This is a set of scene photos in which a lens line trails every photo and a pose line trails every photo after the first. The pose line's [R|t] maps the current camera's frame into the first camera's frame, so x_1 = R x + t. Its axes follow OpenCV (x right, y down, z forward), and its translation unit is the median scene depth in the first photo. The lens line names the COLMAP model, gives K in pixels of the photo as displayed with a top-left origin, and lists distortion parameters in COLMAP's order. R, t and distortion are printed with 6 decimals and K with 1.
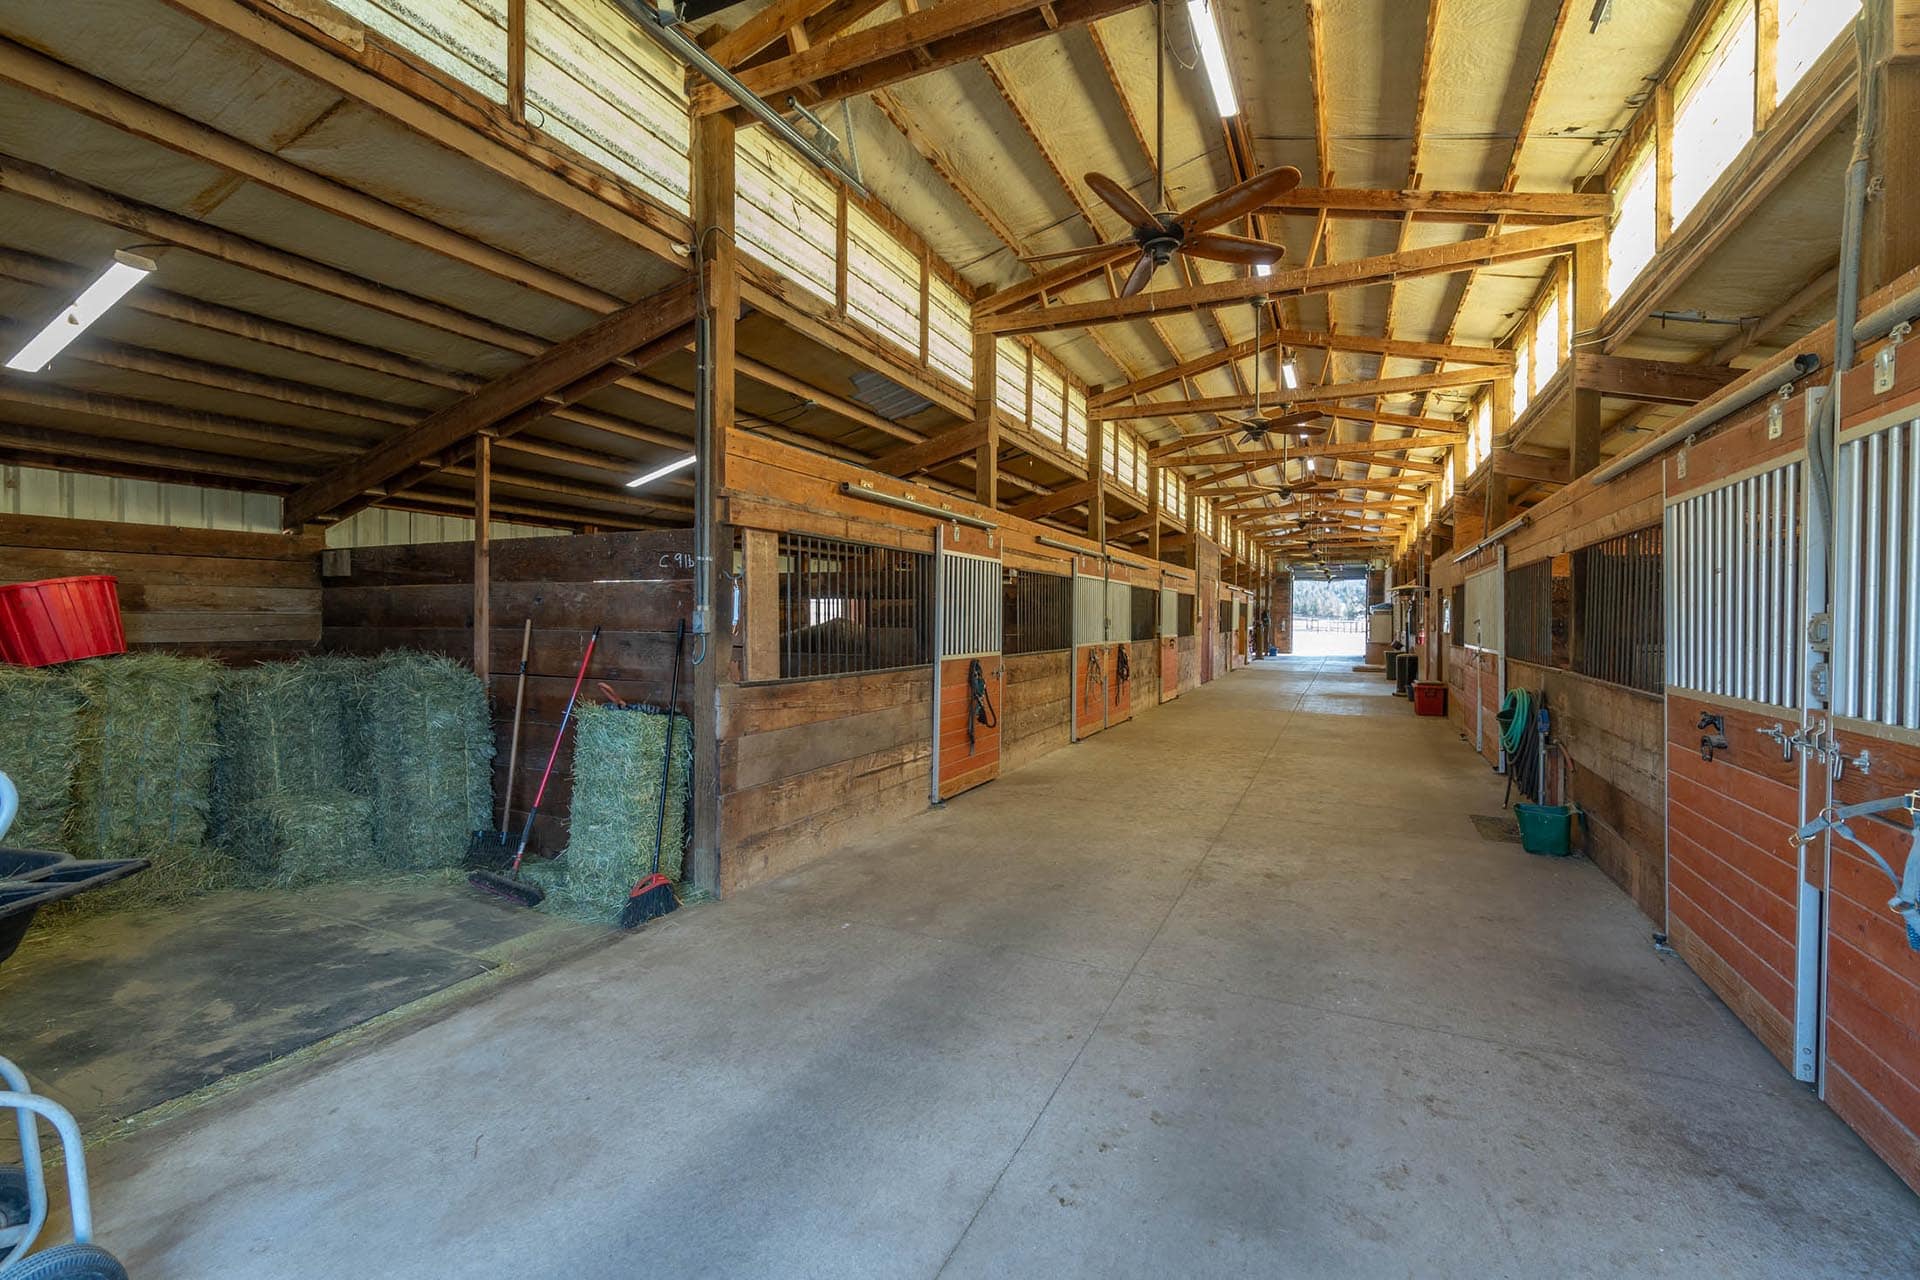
lens RADIAL K [[833.3, 0, 943.8], [0, 833.3, 621.6], [0, 0, 1]] dist [-0.000242, -0.000037]
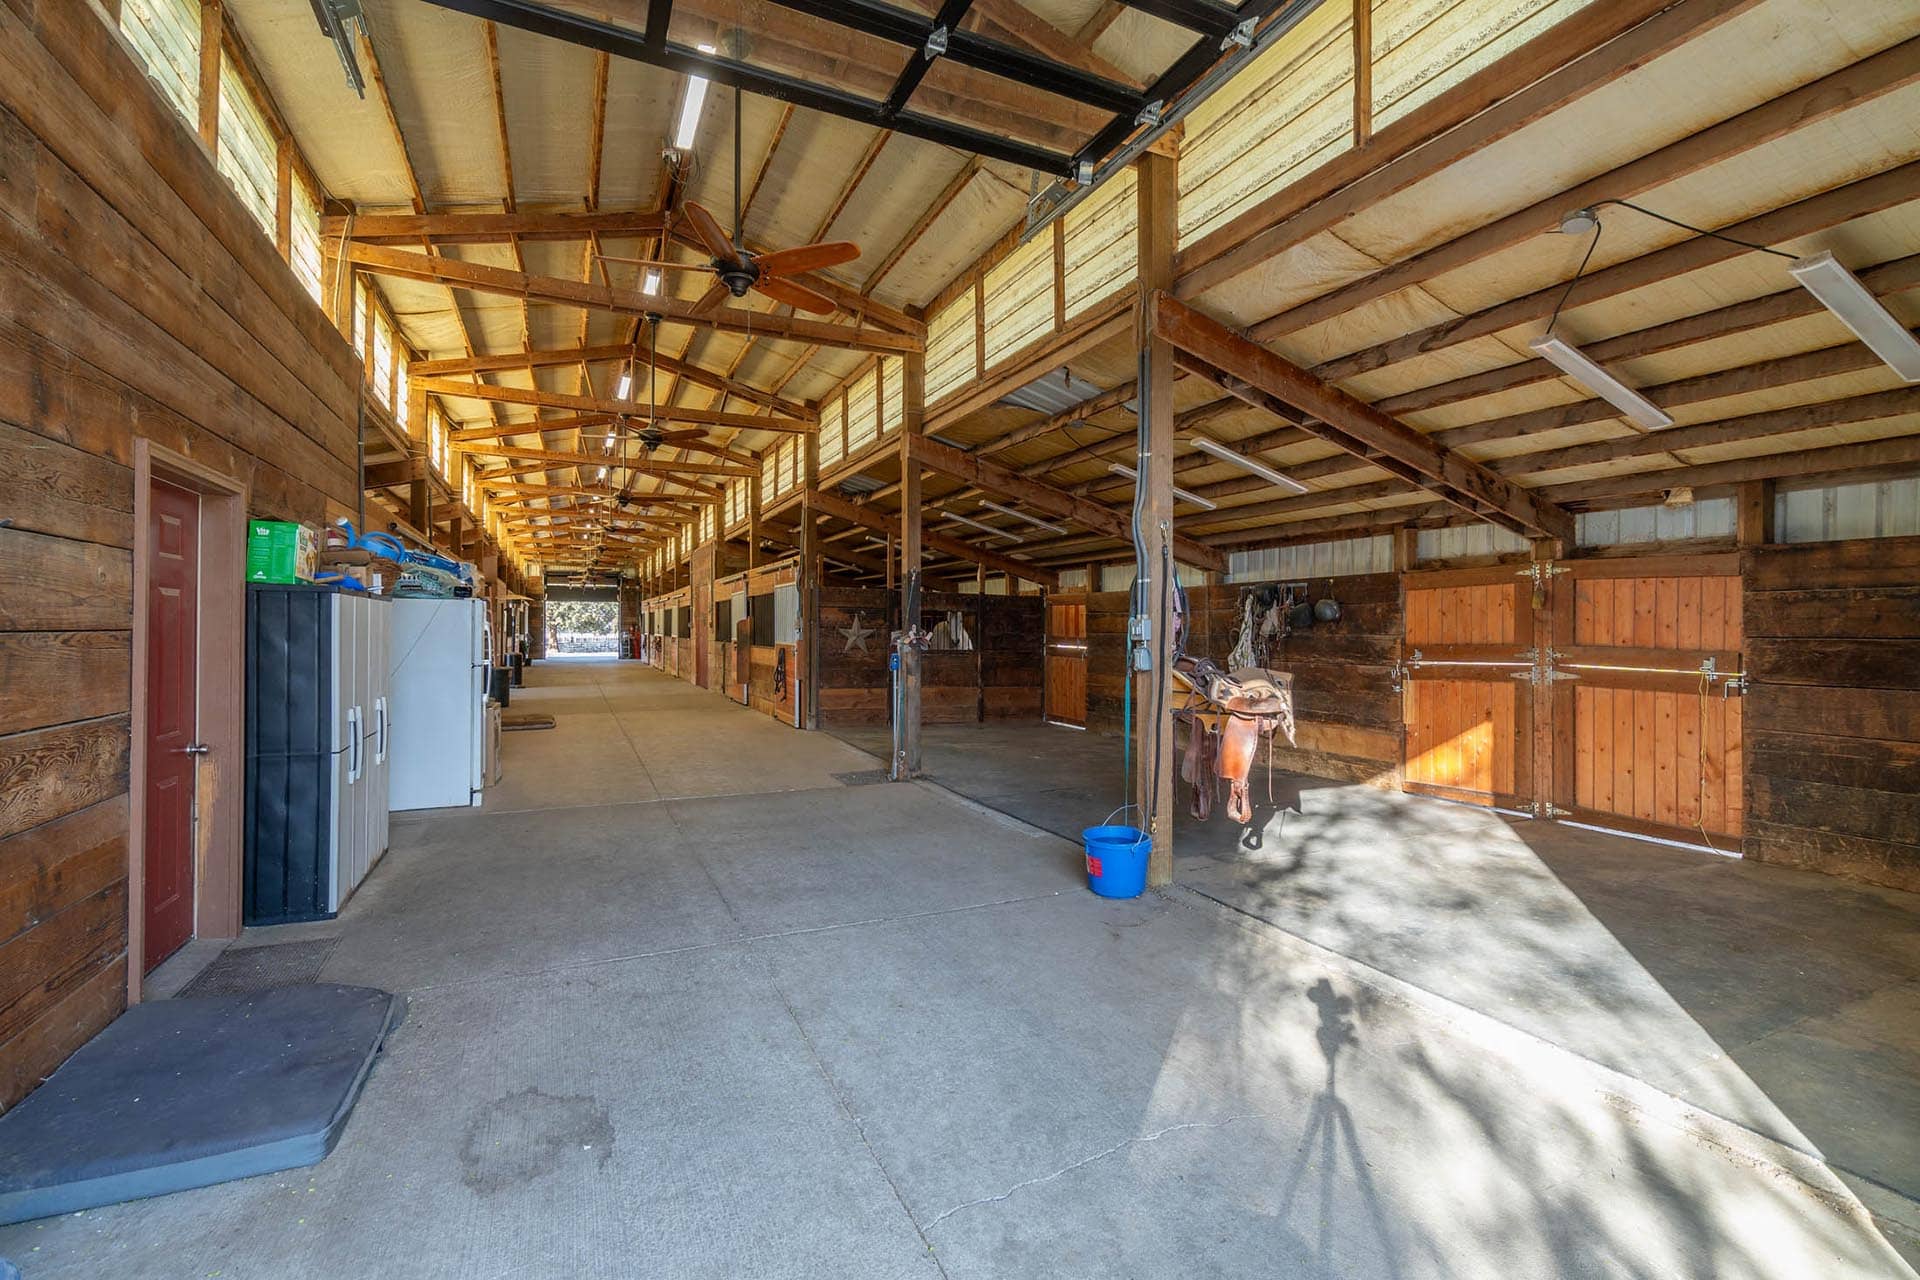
lens RADIAL K [[833.3, 0, 944.6], [0, 833.3, 635.6], [0, 0, 1]] dist [-0.000242, -0.000037]
pose [[-0.643423, 0.001515, -0.765509, 0.746023], [-0.009464, 0.999906, 0.009933, -0.002215], [0.765452, 0.013636, -0.643348, 1.549040]]
